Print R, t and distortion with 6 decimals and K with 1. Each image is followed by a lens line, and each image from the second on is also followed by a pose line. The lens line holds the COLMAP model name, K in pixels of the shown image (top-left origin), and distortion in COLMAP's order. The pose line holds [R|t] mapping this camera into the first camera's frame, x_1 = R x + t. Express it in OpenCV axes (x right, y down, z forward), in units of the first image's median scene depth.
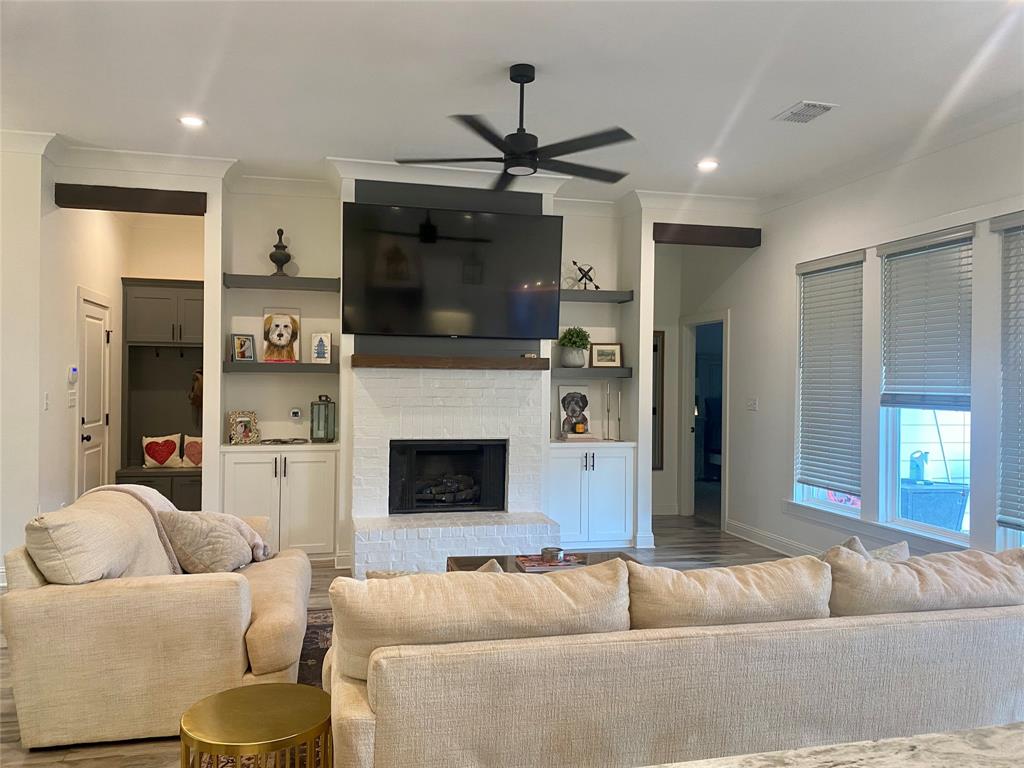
lens RADIAL K [[778.6, 0, 495.7], [0, 778.6, 382.3], [0, 0, 1]] dist [-0.008528, 0.014871]
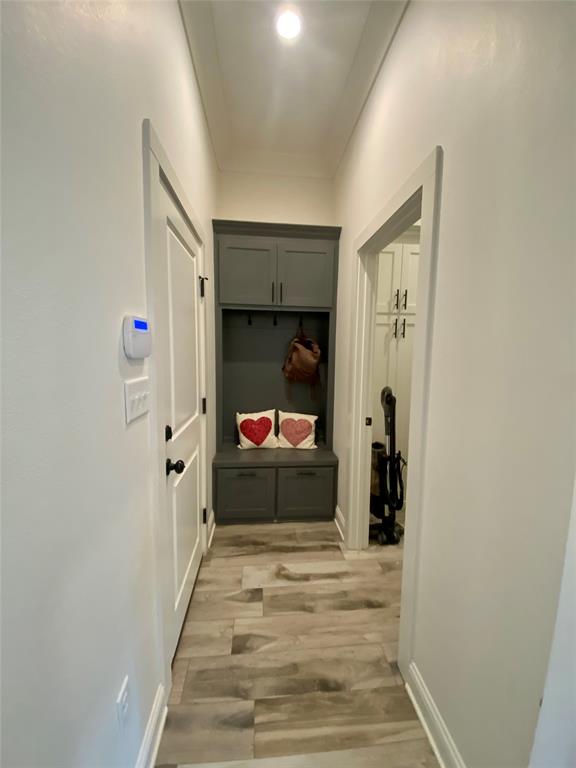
lens RADIAL K [[309.0, 0, 292.4], [0, 309.0, 382.0], [0, 0, 1]] dist [0.010351, -0.008504]
pose [[0.990877, 0.020554, -0.133189, -0.443042], [-0.007107, 0.994895, 0.100663, -0.003519], [0.134579, -0.098798, 0.985965, 0.851054]]
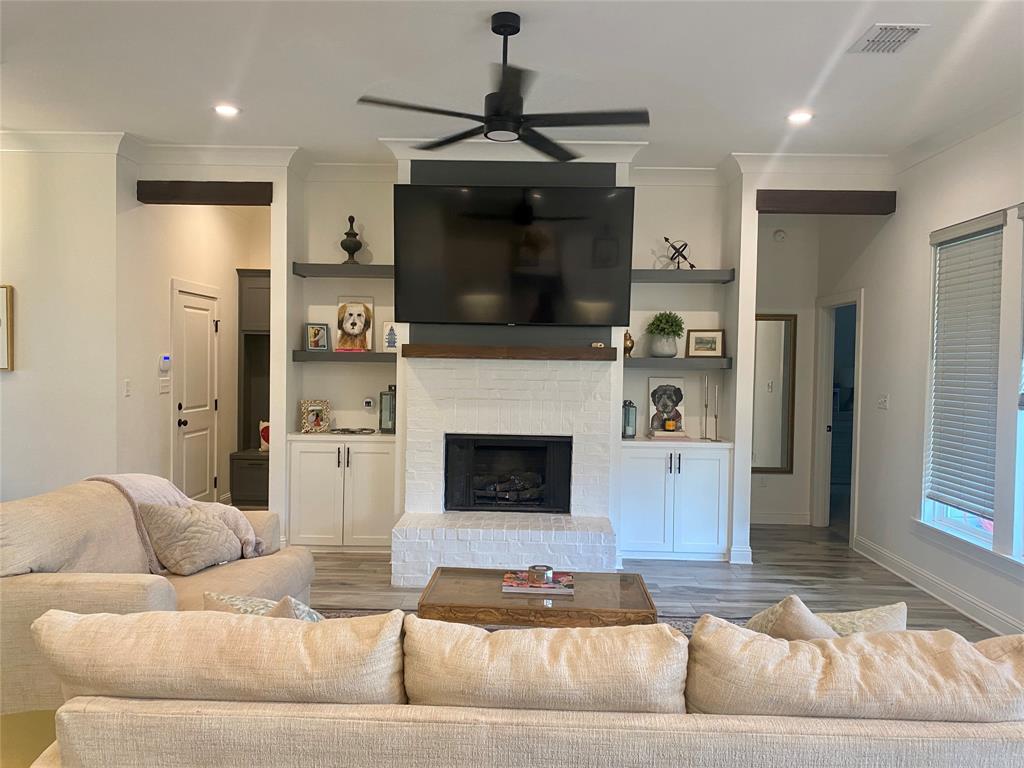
lens RADIAL K [[778.6, 0, 511.9], [0, 778.6, 386.9], [0, 0, 1]] dist [-0.008528, 0.014871]
pose [[0.967745, 0.013231, -0.251584, 0.175747], [-0.006376, 0.999586, 0.028046, -0.009800], [0.251851, -0.025537, 0.967429, 0.097944]]
